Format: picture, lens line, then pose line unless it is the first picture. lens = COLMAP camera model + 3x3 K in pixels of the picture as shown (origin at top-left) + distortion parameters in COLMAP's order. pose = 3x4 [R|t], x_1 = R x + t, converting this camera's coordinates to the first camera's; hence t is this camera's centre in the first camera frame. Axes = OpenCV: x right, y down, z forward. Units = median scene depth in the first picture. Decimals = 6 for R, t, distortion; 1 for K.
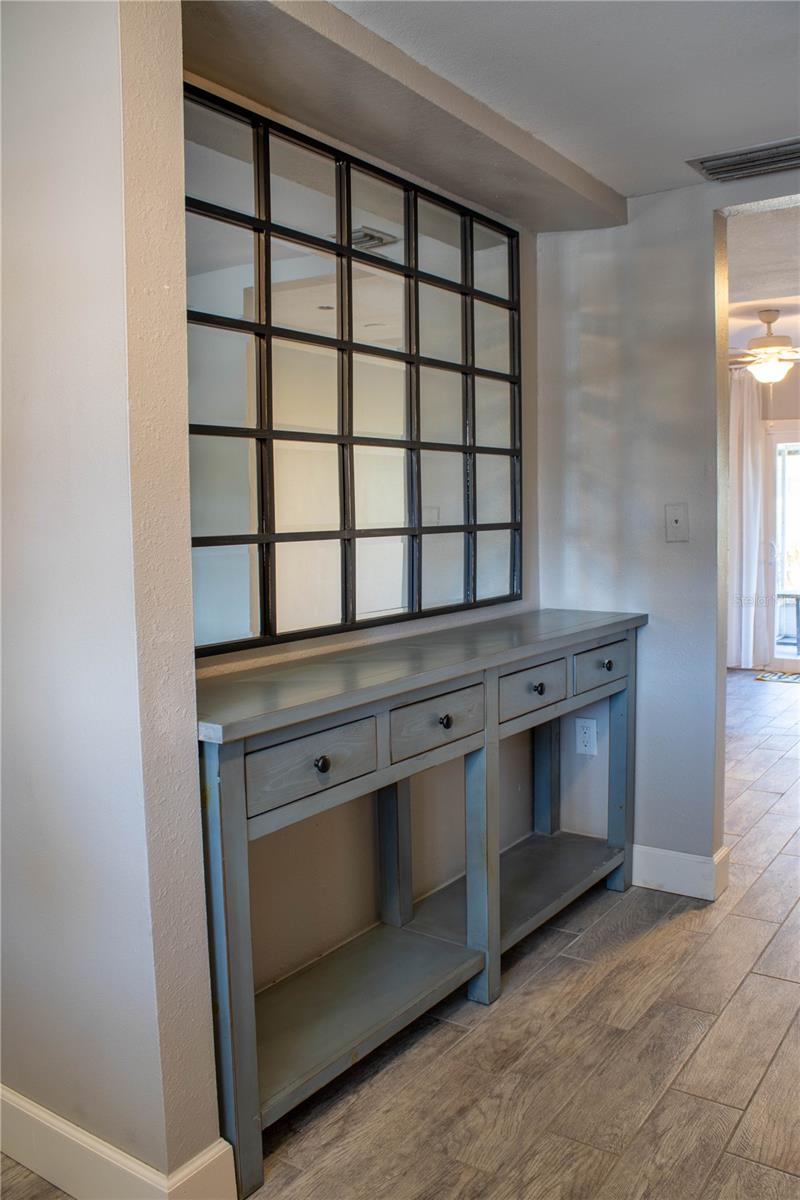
lens RADIAL K [[980.4, 0, 400.0], [0, 980.4, 600.0], [0, 0, 1]] dist [-0.152064, 0.106368]
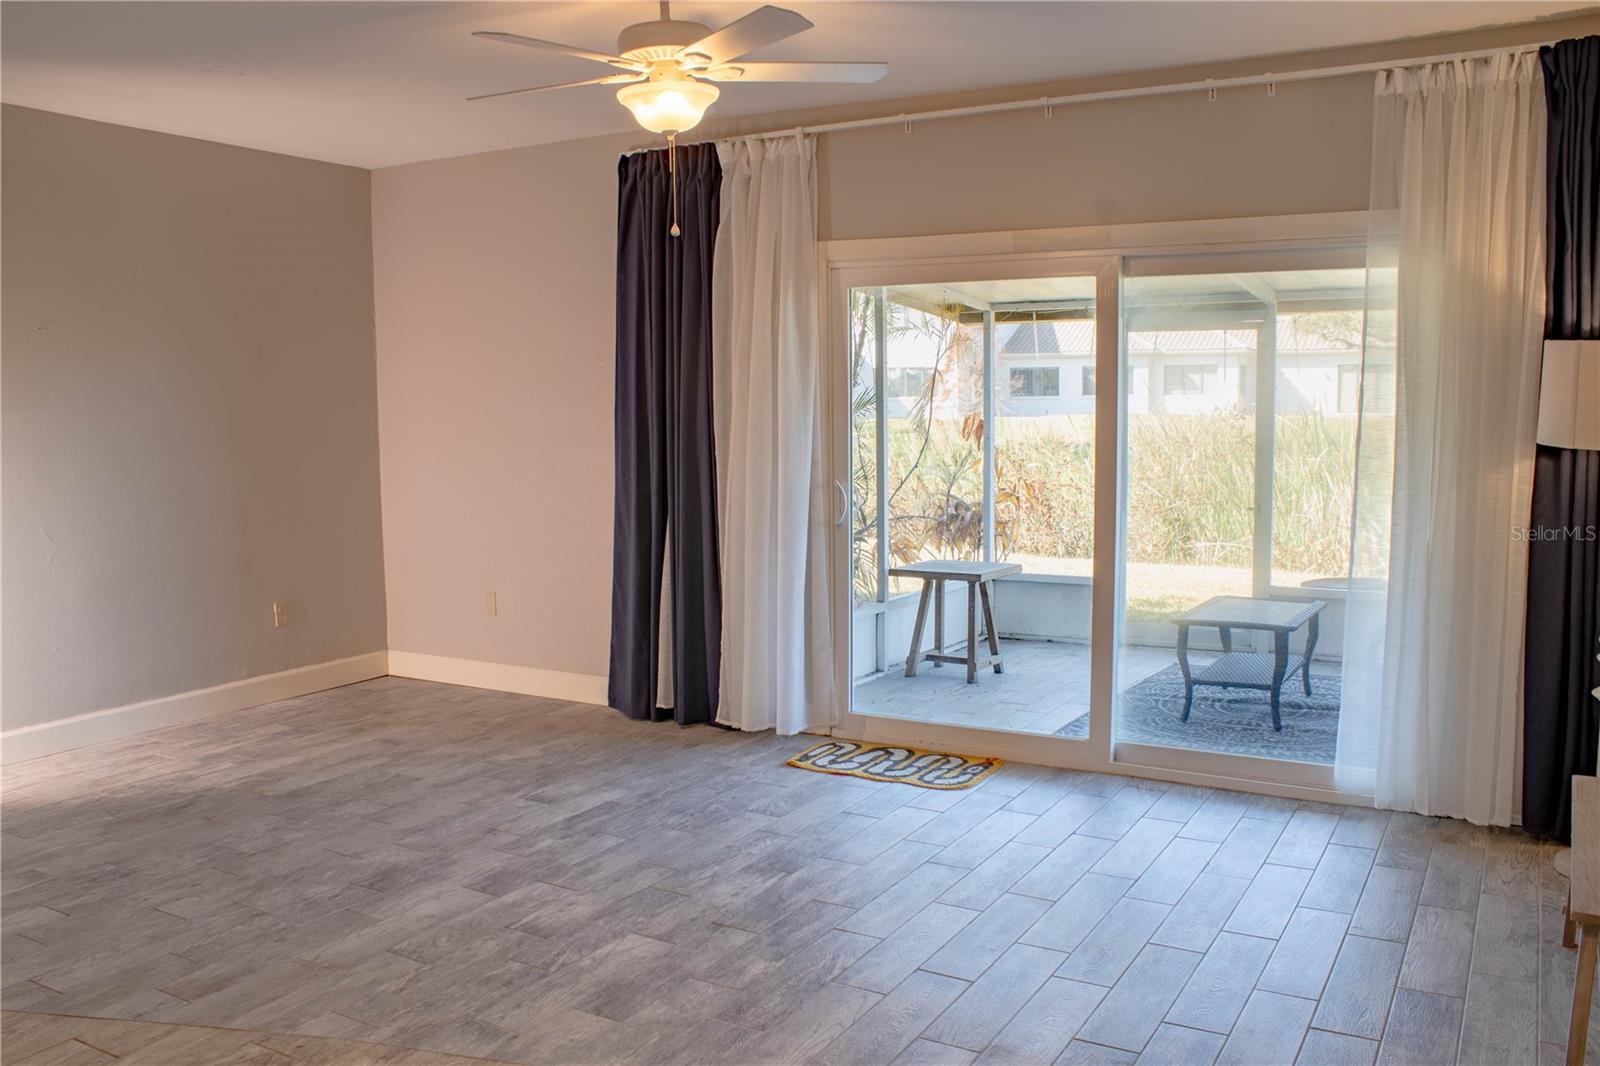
lens RADIAL K [[1307.1, 0, 800.0], [0, 1307.1, 533.0], [0, 0, 1]] dist [-0.152064, 0.106368]
pose [[0.996801, 0.009199, 0.079388, 0.316565], [-0.010030, 0.999899, 0.010075, -0.042410], [-0.079288, -0.010839, 0.996793, 0.324182]]
